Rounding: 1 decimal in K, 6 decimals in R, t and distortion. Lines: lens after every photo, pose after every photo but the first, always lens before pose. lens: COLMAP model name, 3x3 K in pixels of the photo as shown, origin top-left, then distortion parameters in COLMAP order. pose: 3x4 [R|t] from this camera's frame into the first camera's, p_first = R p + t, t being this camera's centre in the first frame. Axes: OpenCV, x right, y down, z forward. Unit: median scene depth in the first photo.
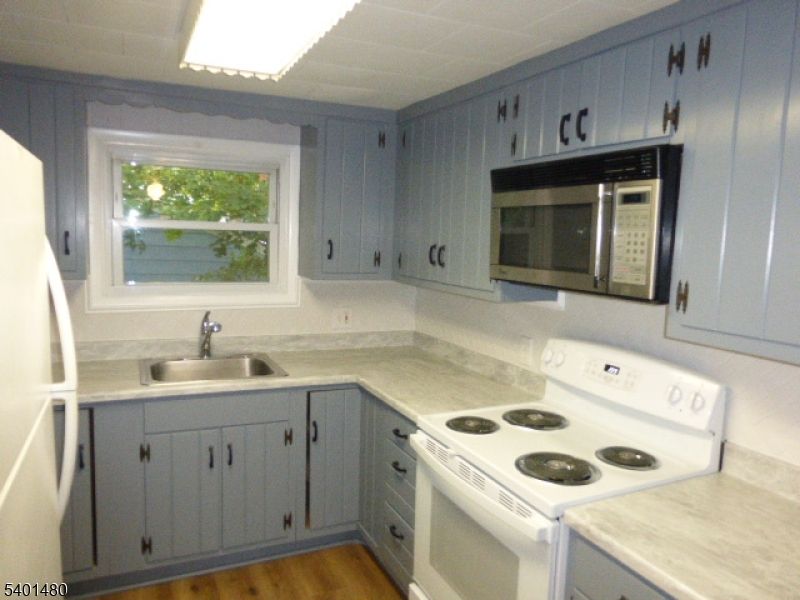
lens RADIAL K [[580.9, 0, 401.1], [0, 580.9, 306.7], [0, 0, 1]] dist [-0.029961, 0.022082]
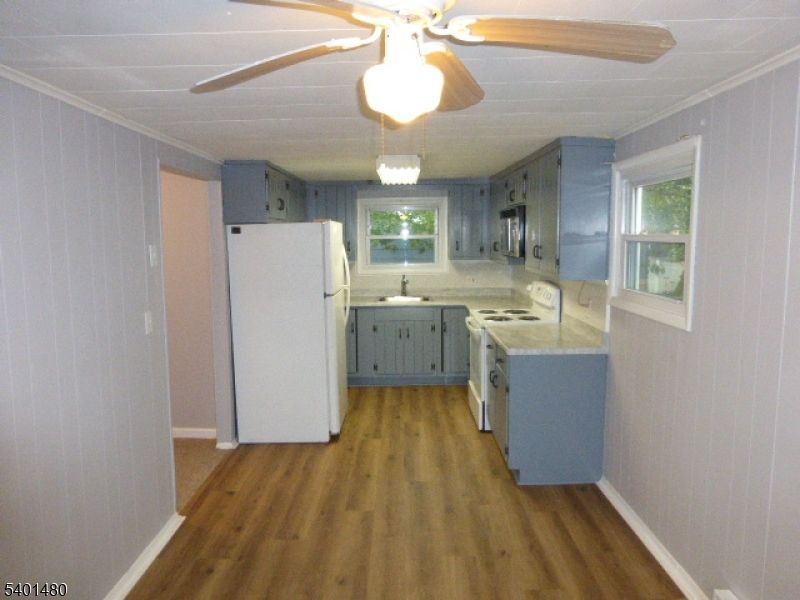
lens RADIAL K [[580.9, 0, 400.2], [0, 580.9, 302.4], [0, 0, 1]] dist [-0.029961, 0.022082]
pose [[0.901569, 0.005929, -0.432595, 0.776790], [-0.011090, 0.999894, -0.009409, 0.166842], [0.432493, 0.013280, 0.901539, -1.283651]]
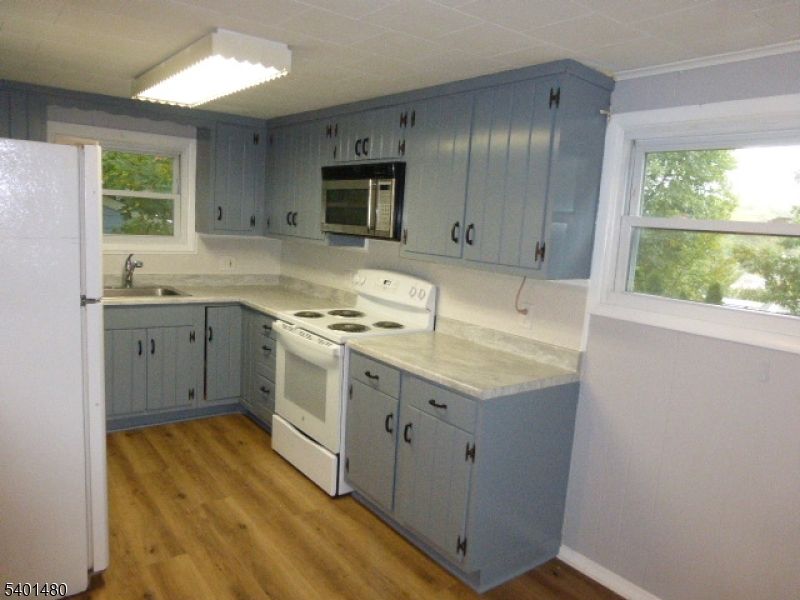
lens RADIAL K [[580.9, 0, 397.7], [0, 580.9, 304.6], [0, 0, 1]] dist [-0.029961, 0.022082]
pose [[0.979572, 0.000271, 0.201093, 0.030051], [-0.007084, 0.999425, 0.033159, 0.100348], [-0.200968, -0.033906, 0.979011, -0.661368]]
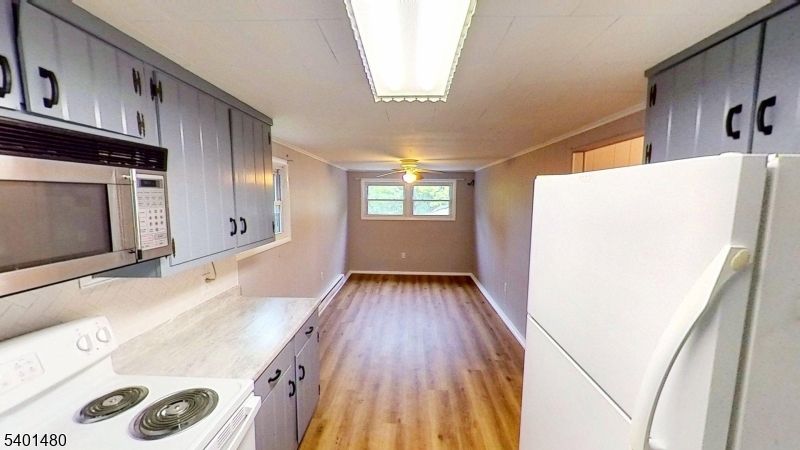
lens RADIAL K [[292.9, 0, 396.1], [0, 292.9, 227.3], [0, 0, 1]] dist [0.002867, -0.000827]
pose [[-0.880870, -0.086073, 0.465468, -0.268120], [0.023888, 0.973994, 0.225313, -0.152338], [-0.472756, 0.209590, -0.855905, 0.887947]]
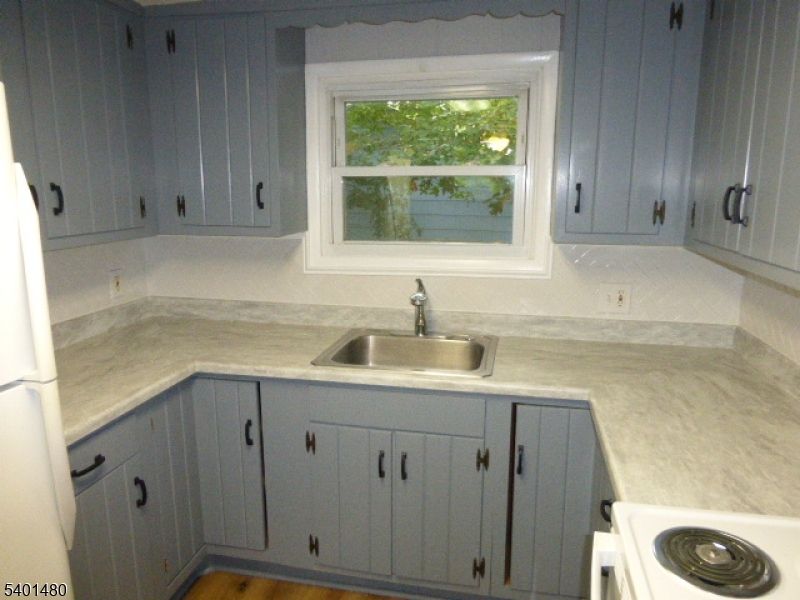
lens RADIAL K [[580.9, 0, 400.6], [0, 580.9, 306.1], [0, 0, 1]] dist [-0.029961, 0.022082]
pose [[0.796415, 0.089370, -0.598111, 0.161215], [-0.046452, 0.995139, 0.086840, -0.028521], [0.602964, -0.041377, 0.796695, 0.420594]]
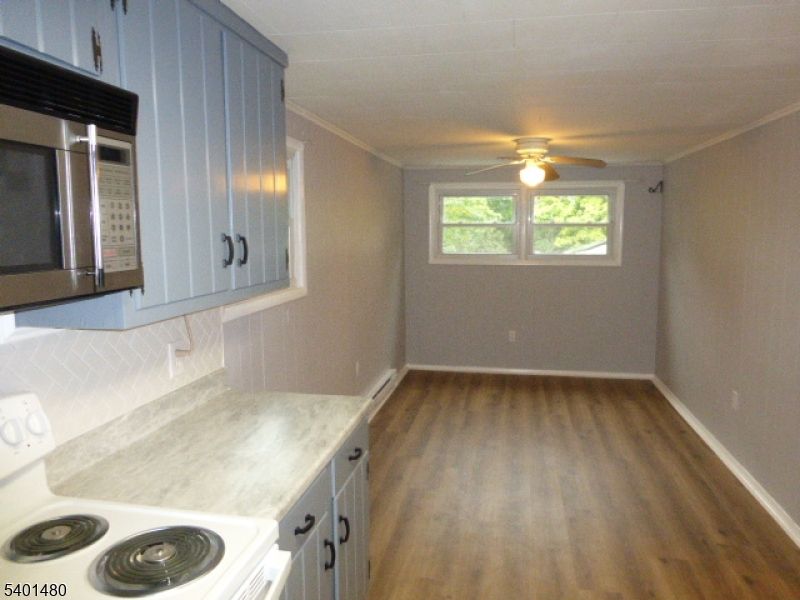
lens RADIAL K [[580.9, 0, 400.6], [0, 580.9, 301.4], [0, 0, 1]] dist [-0.029961, 0.022082]
pose [[-0.804015, -0.101103, 0.585950, -0.226559], [0.052346, 0.969577, 0.239122, -0.109716], [-0.592300, 0.222930, -0.774263, 0.933339]]
